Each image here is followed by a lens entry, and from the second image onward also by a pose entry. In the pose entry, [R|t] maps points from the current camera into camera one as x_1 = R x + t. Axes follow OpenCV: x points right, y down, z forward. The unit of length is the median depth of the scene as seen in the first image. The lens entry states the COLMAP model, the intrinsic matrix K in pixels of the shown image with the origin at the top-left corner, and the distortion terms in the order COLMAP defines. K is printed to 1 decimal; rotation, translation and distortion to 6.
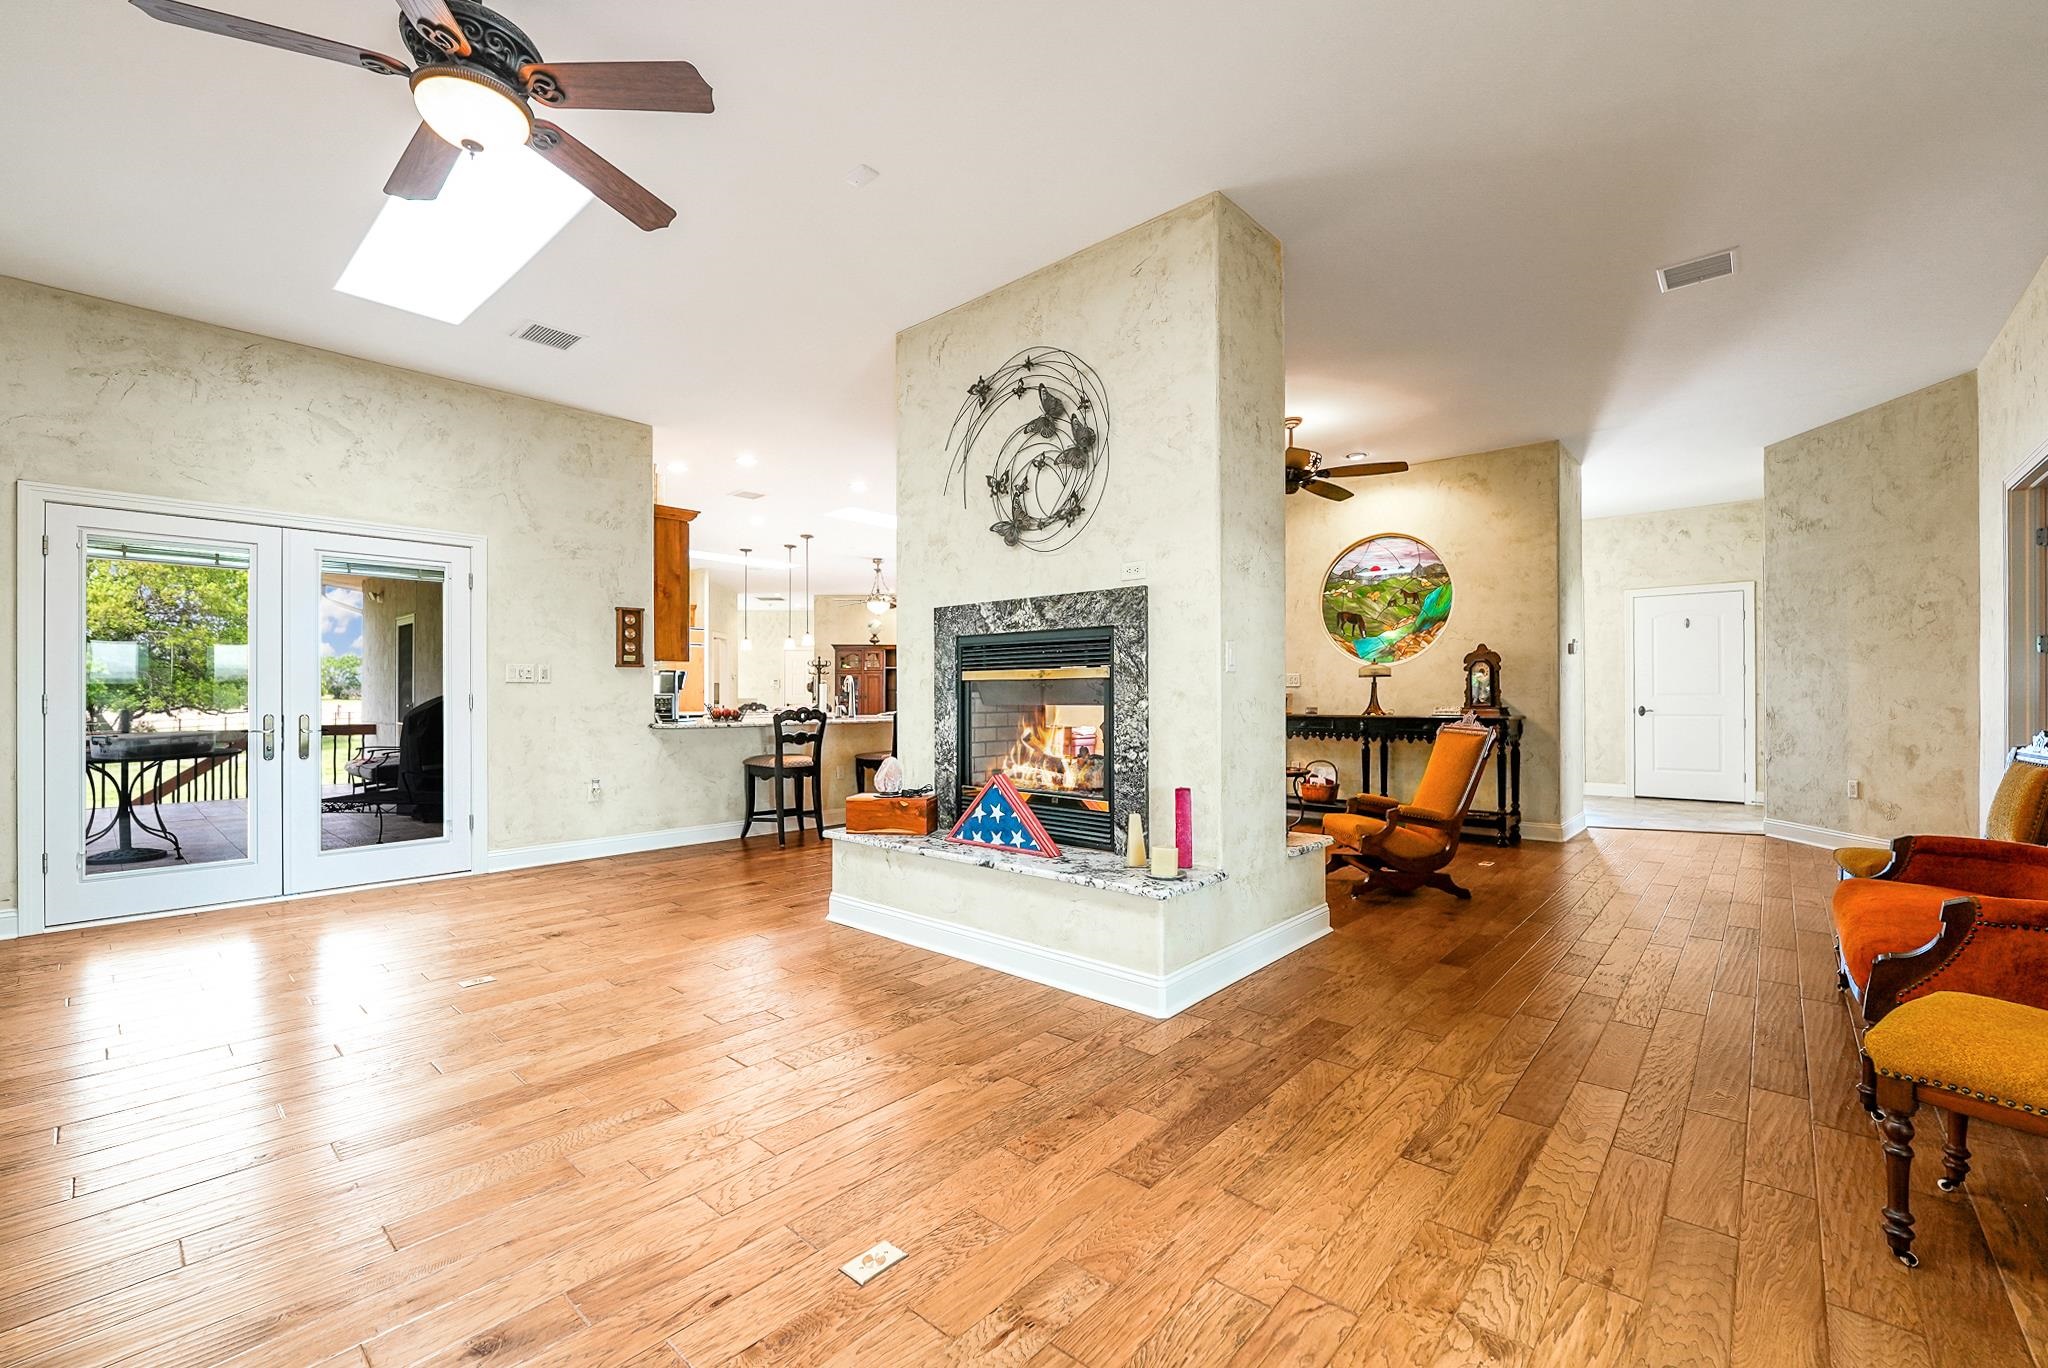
lens RADIAL K [[841.3, 0, 1024.3], [0, 841.3, 688.9], [0, 0, 1]] dist [-0.013705, -0.000075]
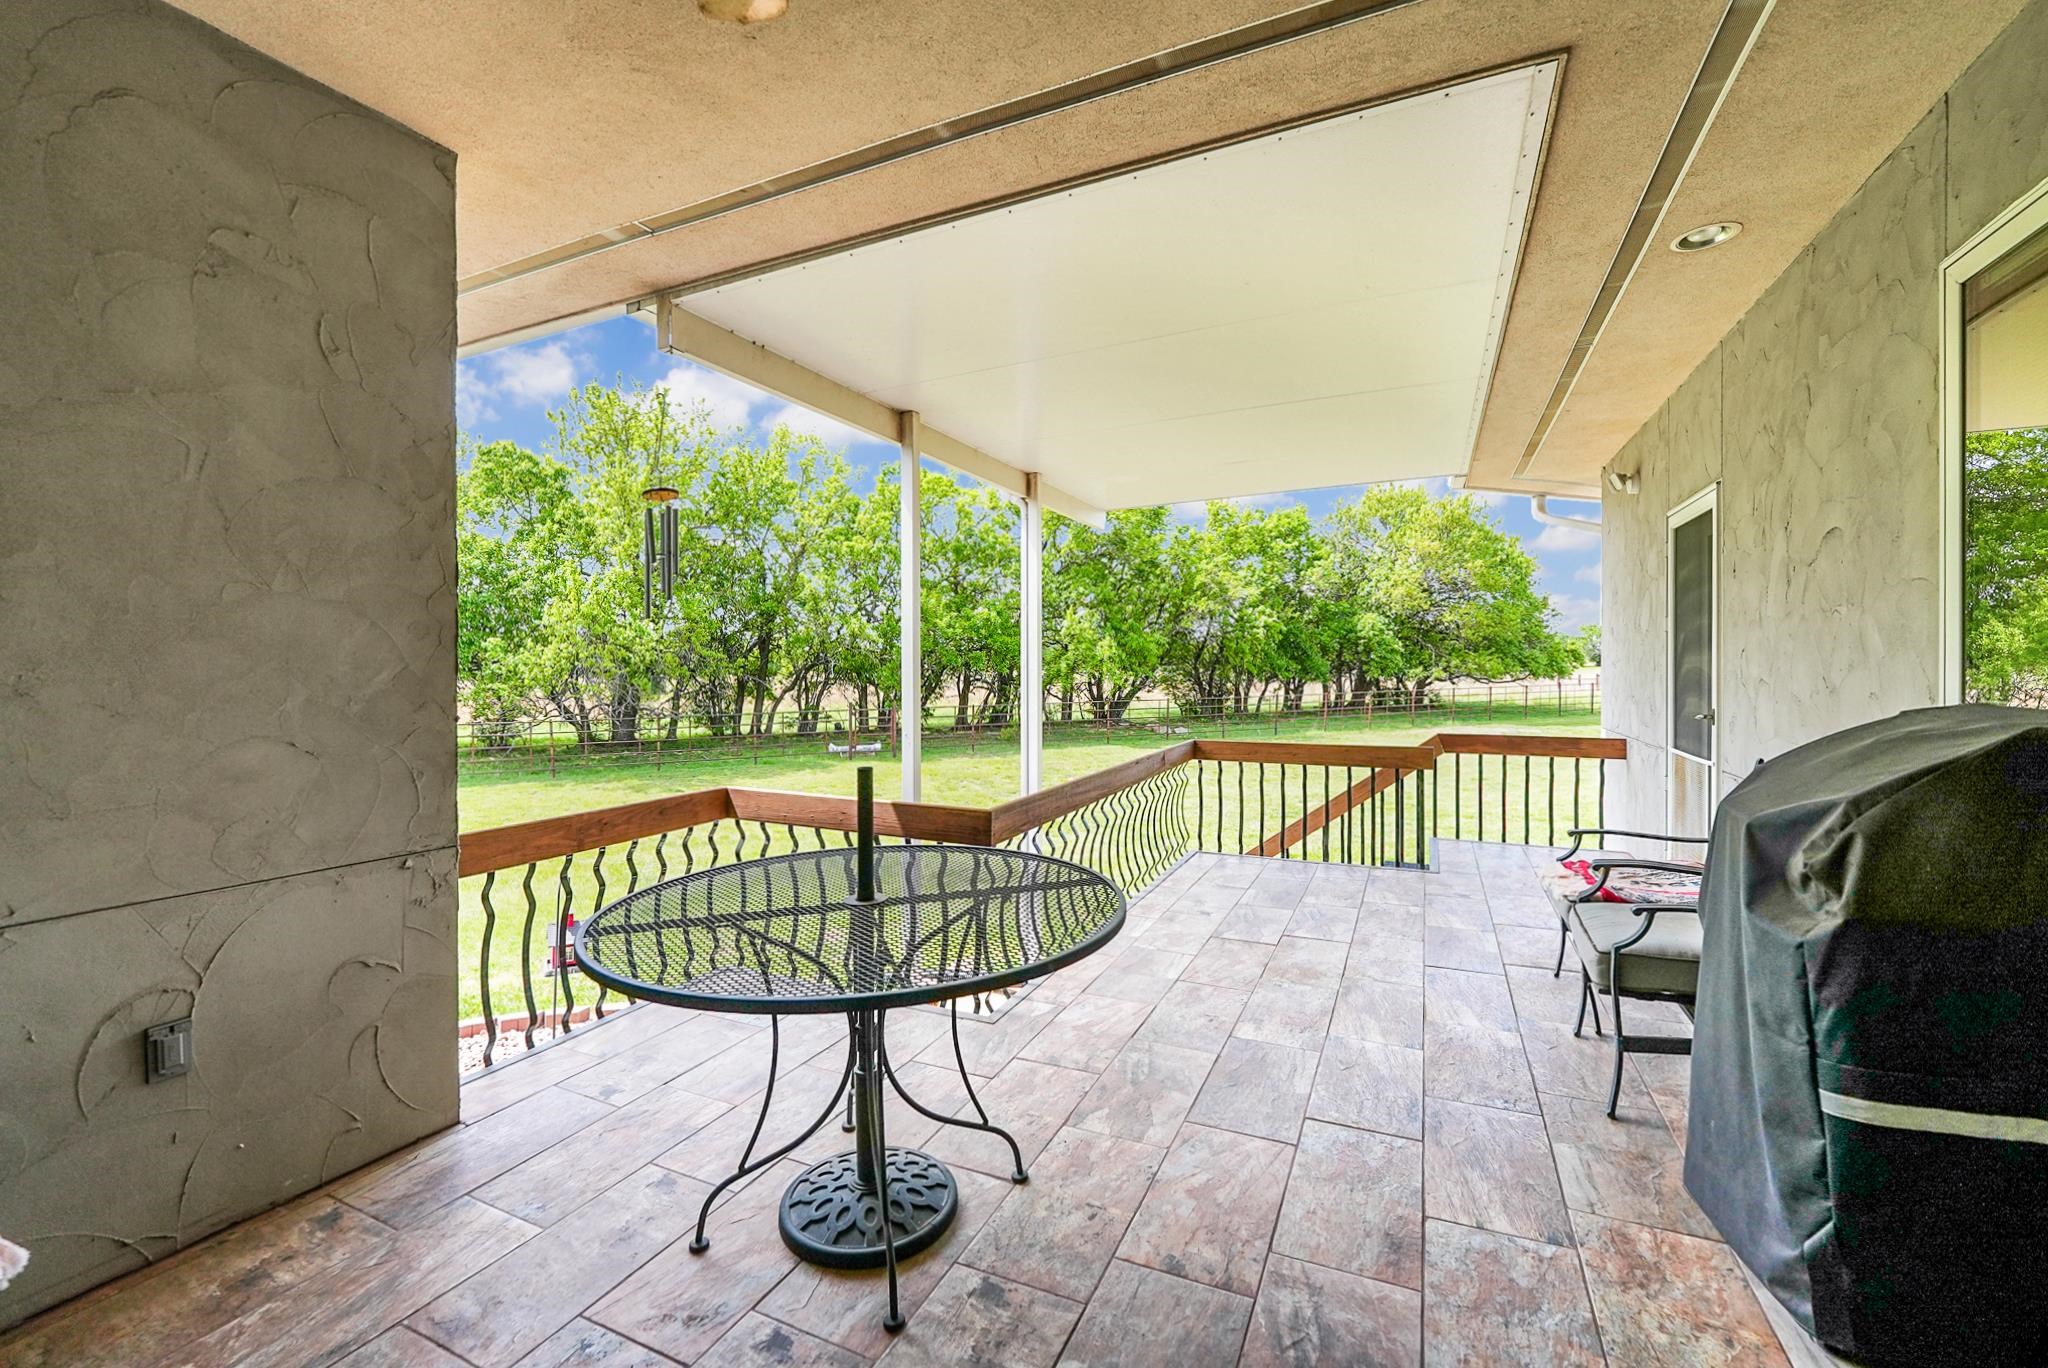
lens RADIAL K [[841.3, 0, 1033.1], [0, 841.3, 673.5], [0, 0, 1]] dist [-0.013705, -0.000075]
pose [[0.284107, 0.008525, -0.958755, -0.404436], [0.010715, 0.999870, 0.012066, -0.006032], [0.958733, -0.013701, 0.283979, 0.525147]]
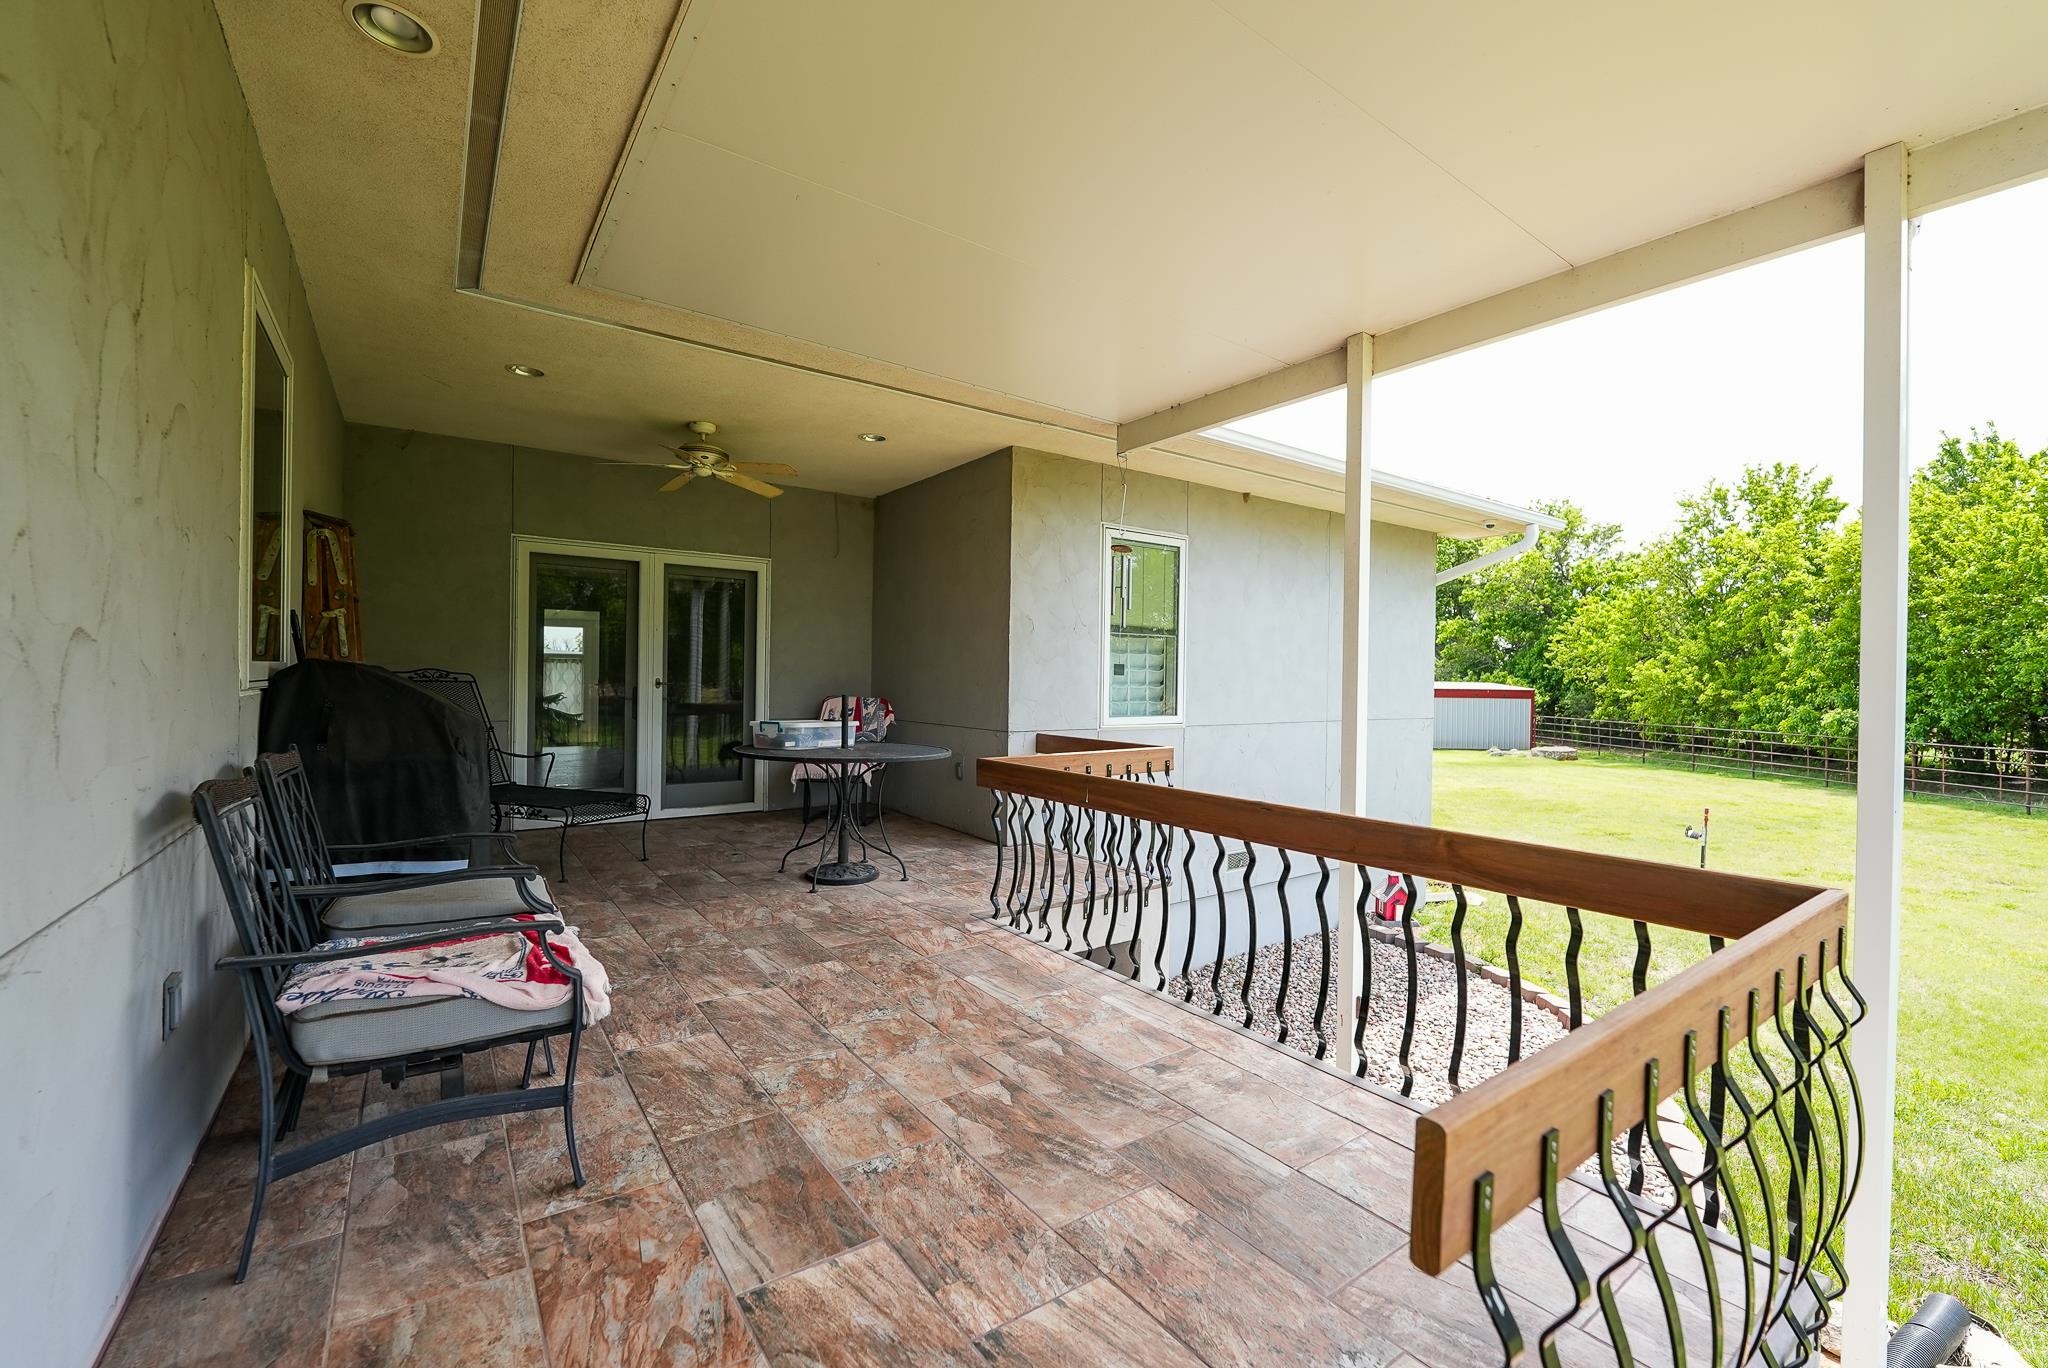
lens RADIAL K [[841.3, 0, 1024.6], [0, 841.3, 681.2], [0, 0, 1]] dist [-0.013705, -0.000075]
pose [[-0.974162, -0.011034, 0.225580, -0.757400], [-0.011852, 0.999927, -0.002276, 0.007707], [-0.225538, -0.004891, -0.974222, 0.926298]]
